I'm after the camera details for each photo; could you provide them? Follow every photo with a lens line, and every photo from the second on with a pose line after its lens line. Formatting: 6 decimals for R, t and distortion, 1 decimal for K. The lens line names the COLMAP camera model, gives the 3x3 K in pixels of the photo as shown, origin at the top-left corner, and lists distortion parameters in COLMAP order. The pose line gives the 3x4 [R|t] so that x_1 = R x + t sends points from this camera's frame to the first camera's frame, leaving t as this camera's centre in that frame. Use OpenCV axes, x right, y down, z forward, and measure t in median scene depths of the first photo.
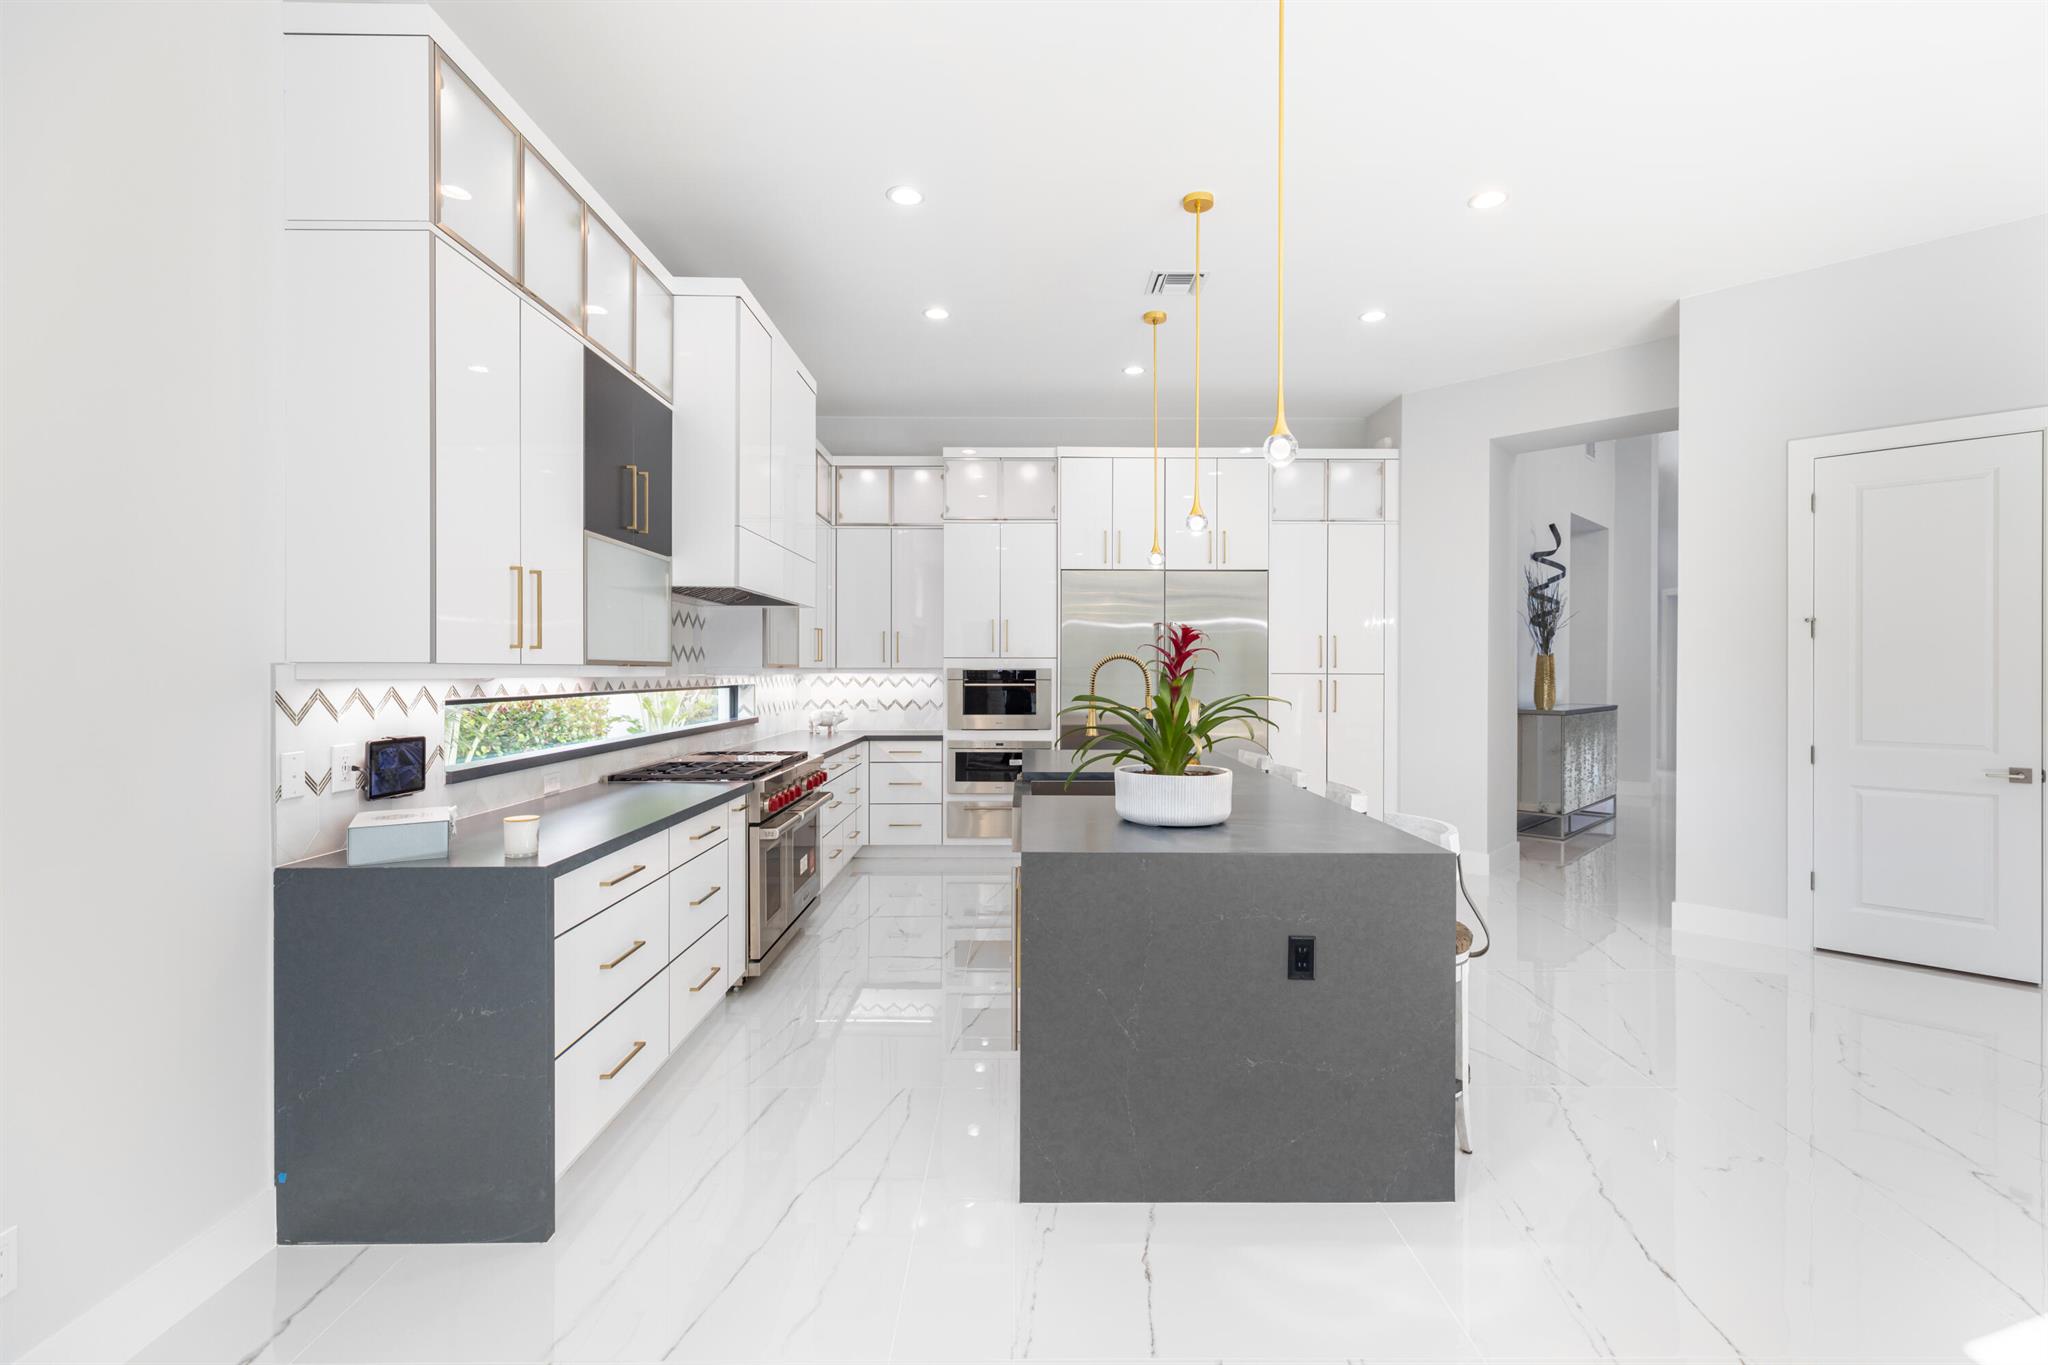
lens RADIAL K [[908.9, 0, 1028.3], [0, 908.9, 671.8], [0, 0, 1]] dist [0.002449, 0.000017]
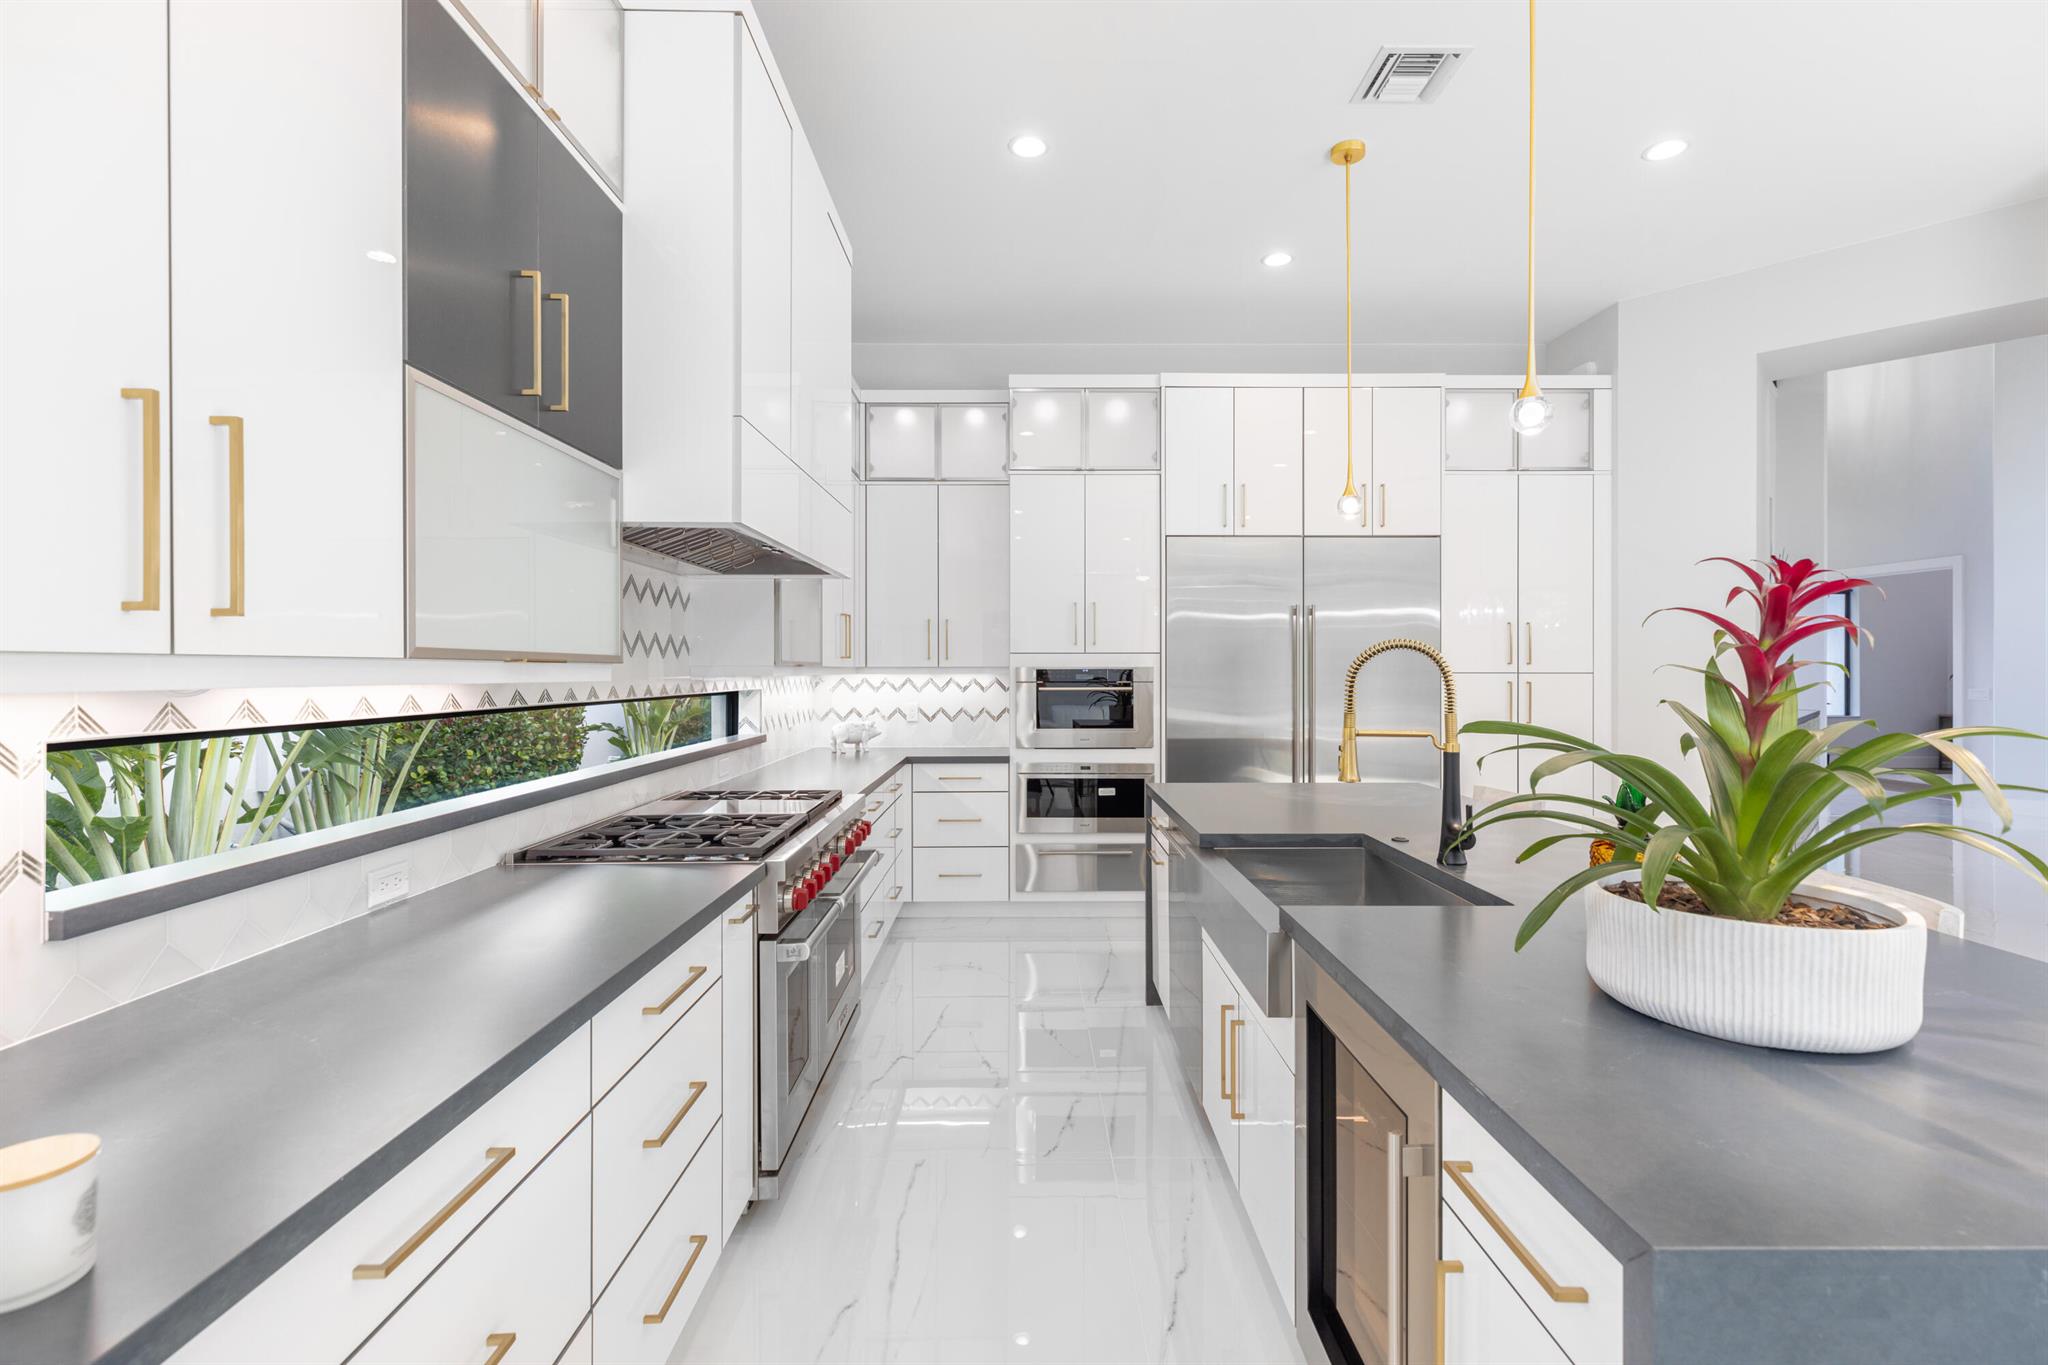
lens RADIAL K [[912.9, 0, 1028.7], [0, 912.9, 669.3], [0, 0, 1]] dist [0.009788, -0.007061]
pose [[0.999996, -0.002664, 0.000380, -0.078790], [0.002665, 0.999993, -0.002533, -0.000082], [-0.000373, 0.002534, 0.999997, 0.243452]]
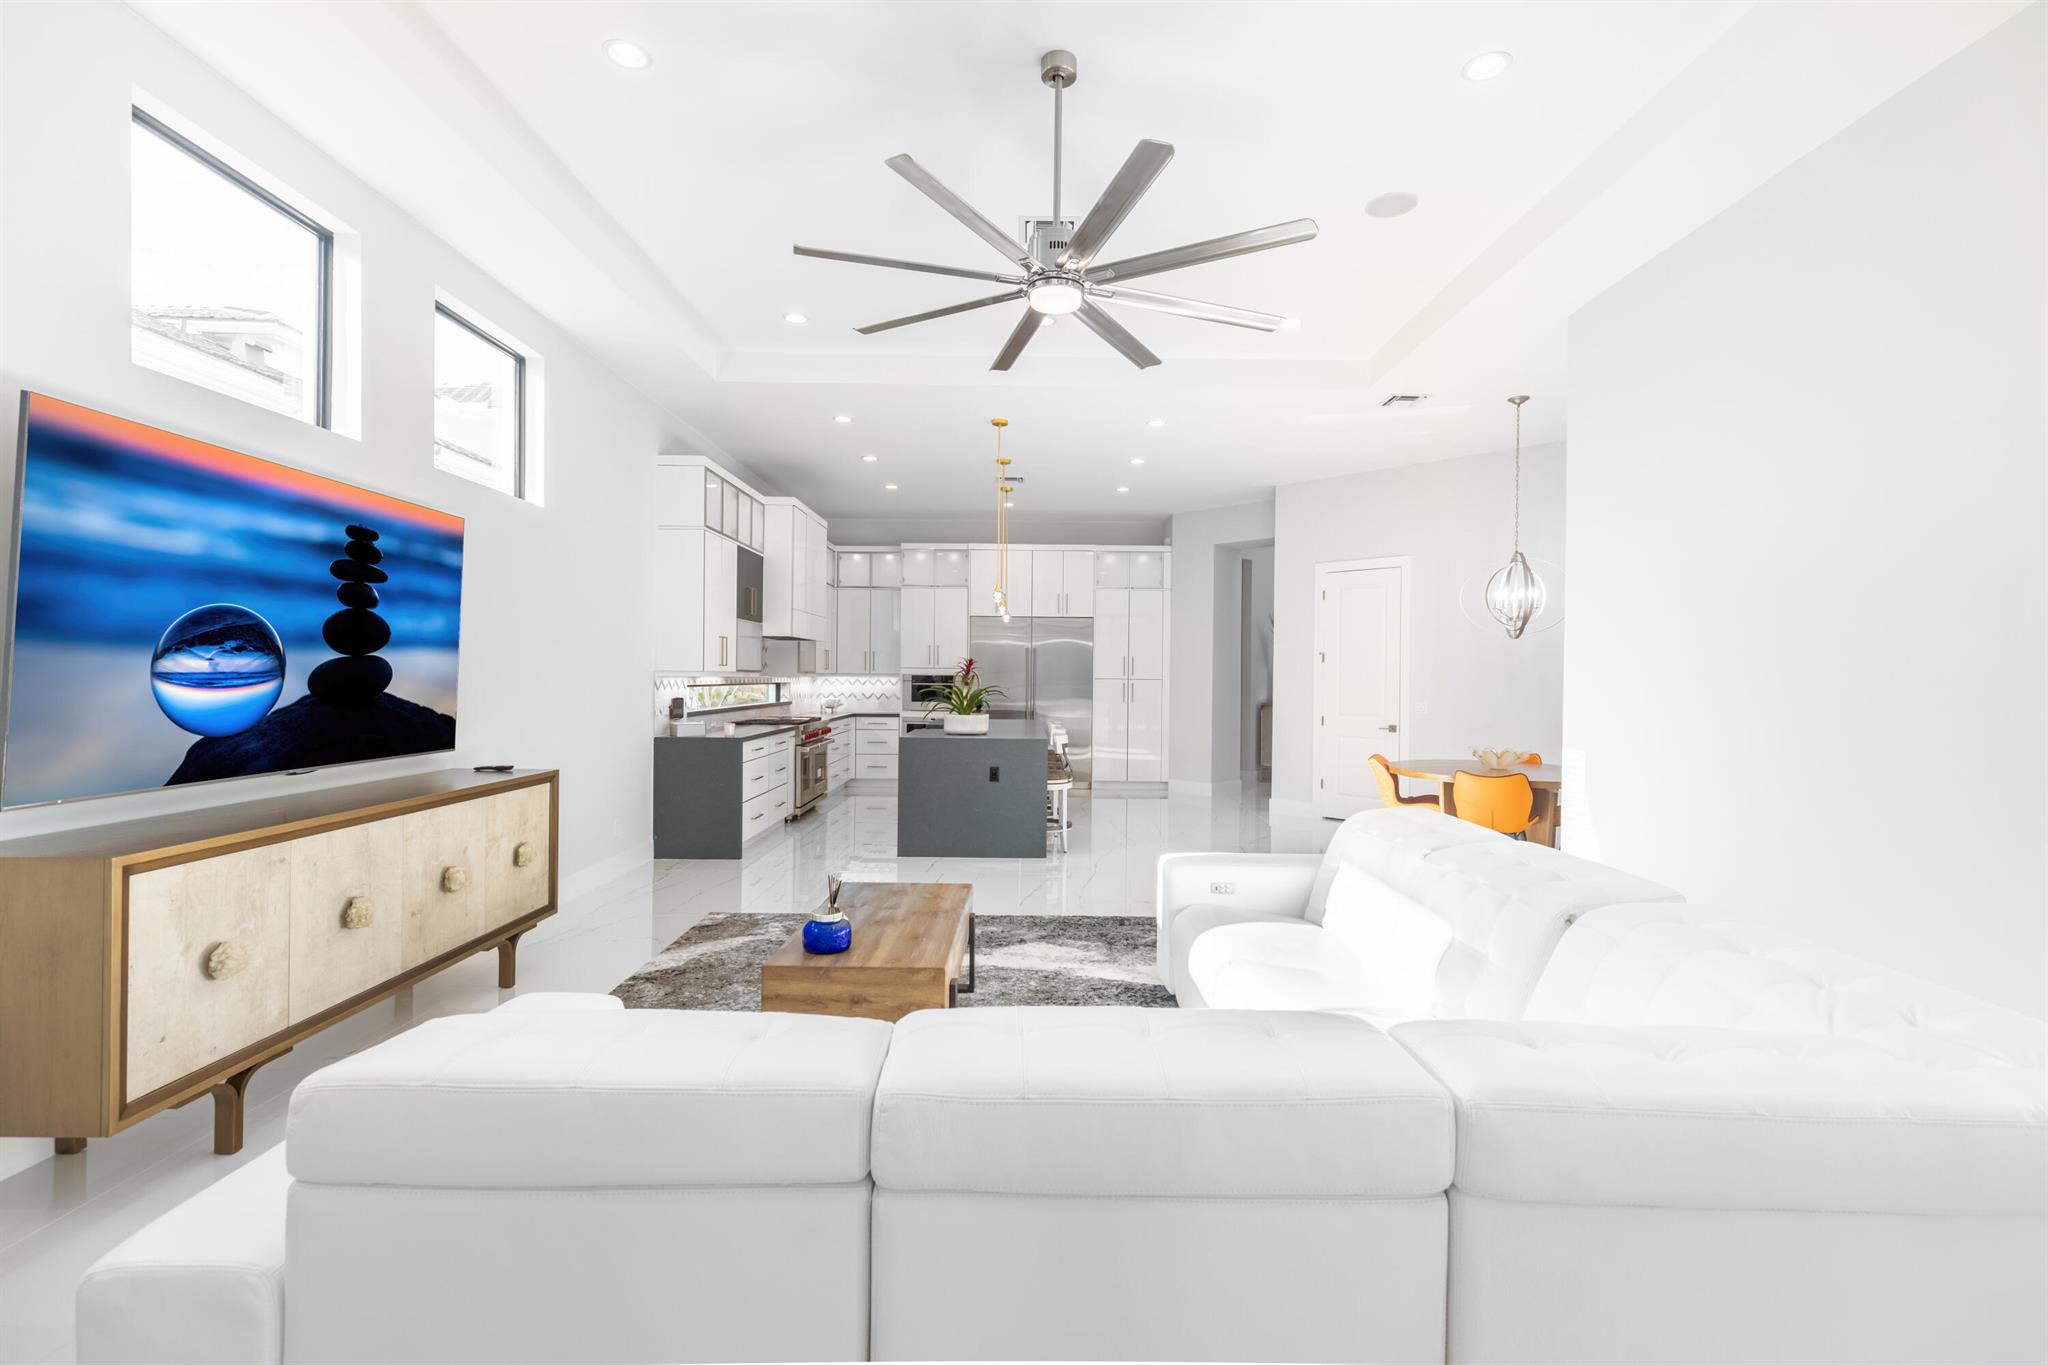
lens RADIAL K [[908.9, 0, 1028.3], [0, 908.9, 671.8], [0, 0, 1]] dist [0.002449, 0.000017]
pose [[0.999973, 0.007294, -0.001165, 0.146966], [-0.007301, 0.999951, -0.006708, 0.001500], [0.001116, 0.006716, 0.999977, -0.690206]]
